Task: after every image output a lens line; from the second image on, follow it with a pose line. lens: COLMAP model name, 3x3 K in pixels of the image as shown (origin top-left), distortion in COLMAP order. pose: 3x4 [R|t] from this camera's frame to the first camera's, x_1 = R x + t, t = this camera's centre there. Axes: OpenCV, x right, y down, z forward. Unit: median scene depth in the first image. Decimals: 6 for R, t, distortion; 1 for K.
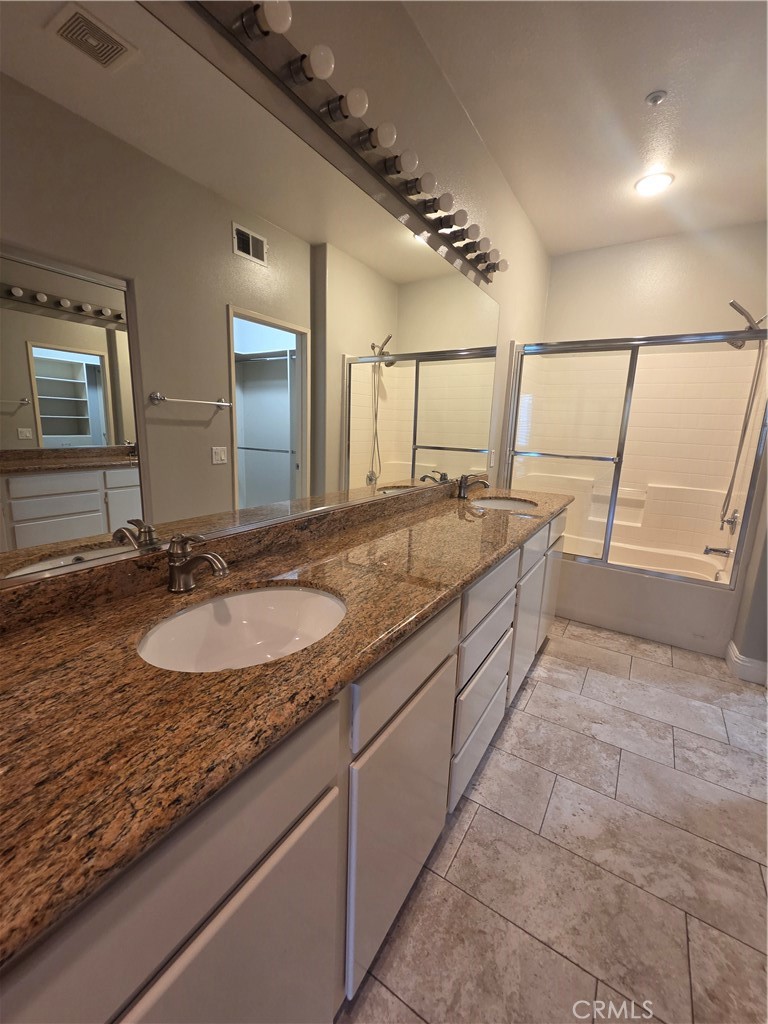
lens RADIAL K [[422.2, 0, 382.5], [0, 422.2, 508.4], [0, 0, 1]] dist [0.004654, 0.000307]
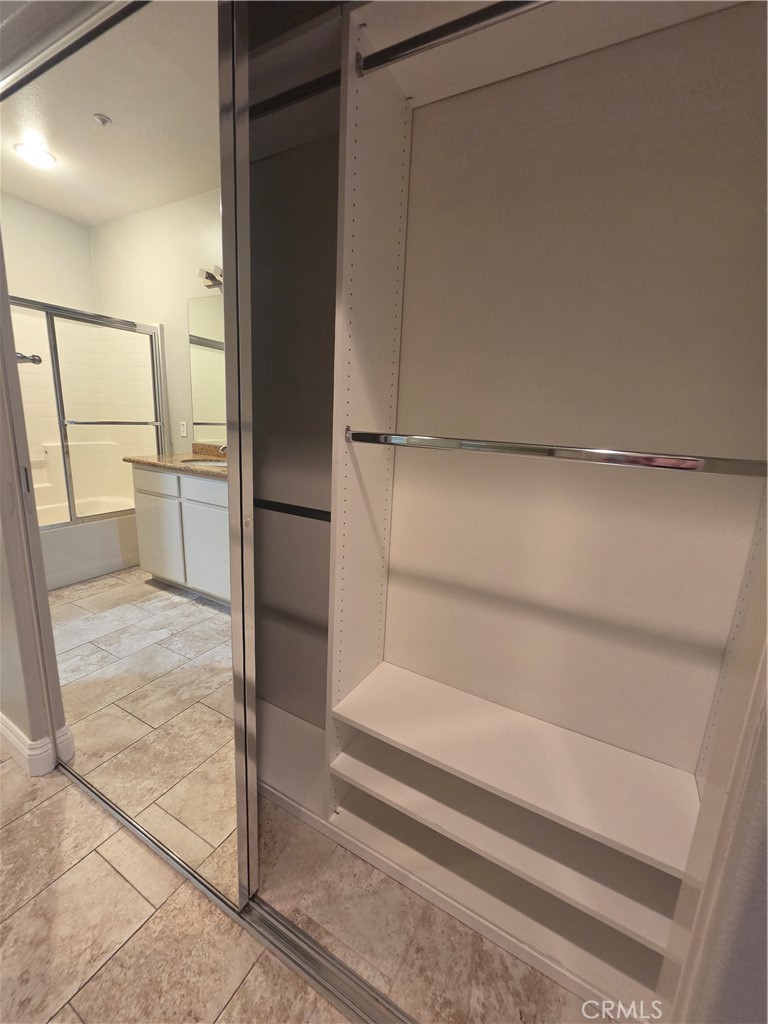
lens RADIAL K [[422.2, 0, 382.9], [0, 422.2, 510.3], [0, 0, 1]] dist [0.004654, 0.000307]
pose [[-0.057731, -0.255824, 0.964998, -0.801704], [0.136260, 0.955545, 0.261470, -0.111753], [-0.988990, 0.146585, -0.020306, 0.426531]]
